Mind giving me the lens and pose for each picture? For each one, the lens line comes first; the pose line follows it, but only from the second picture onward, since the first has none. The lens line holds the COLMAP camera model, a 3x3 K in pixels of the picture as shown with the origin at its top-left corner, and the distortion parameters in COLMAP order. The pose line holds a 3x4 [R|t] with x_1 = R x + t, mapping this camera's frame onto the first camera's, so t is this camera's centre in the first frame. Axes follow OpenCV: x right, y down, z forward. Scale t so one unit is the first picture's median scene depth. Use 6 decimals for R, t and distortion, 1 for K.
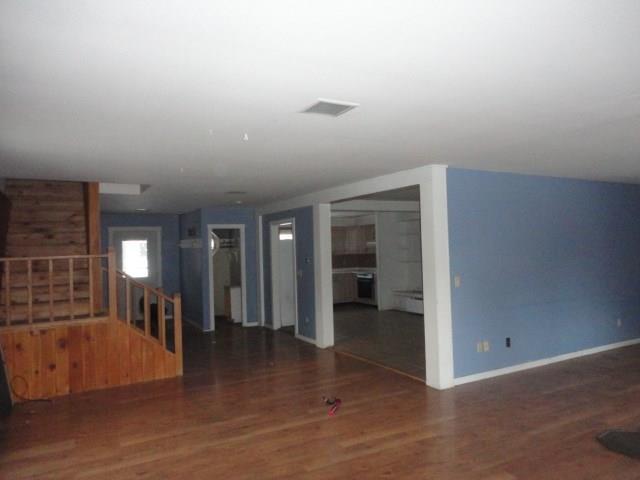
lens RADIAL K [[481.8, 0, 321.2], [0, 481.8, 239.0], [0, 0, 1]] dist [-0.004323, -0.000104]
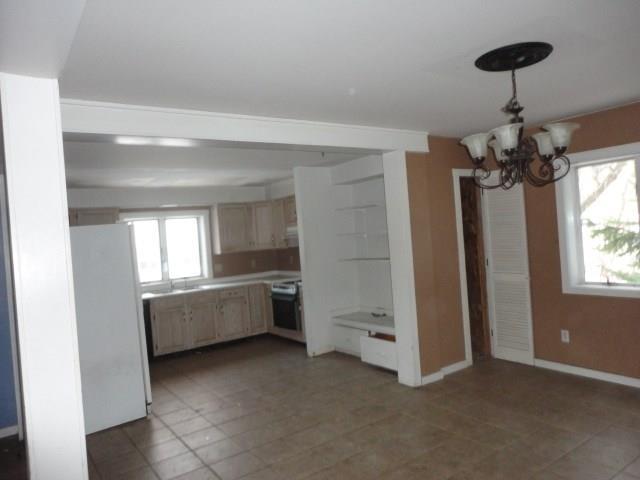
lens RADIAL K [[481.8, 0, 322.2], [0, 481.8, 241.6], [0, 0, 1]] dist [-0.004323, -0.000104]
pose [[0.995048, -0.046344, 0.087929, 0.087712], [0.043166, 0.998356, 0.037712, 0.003360], [-0.089532, -0.033730, 0.995413, 0.440562]]
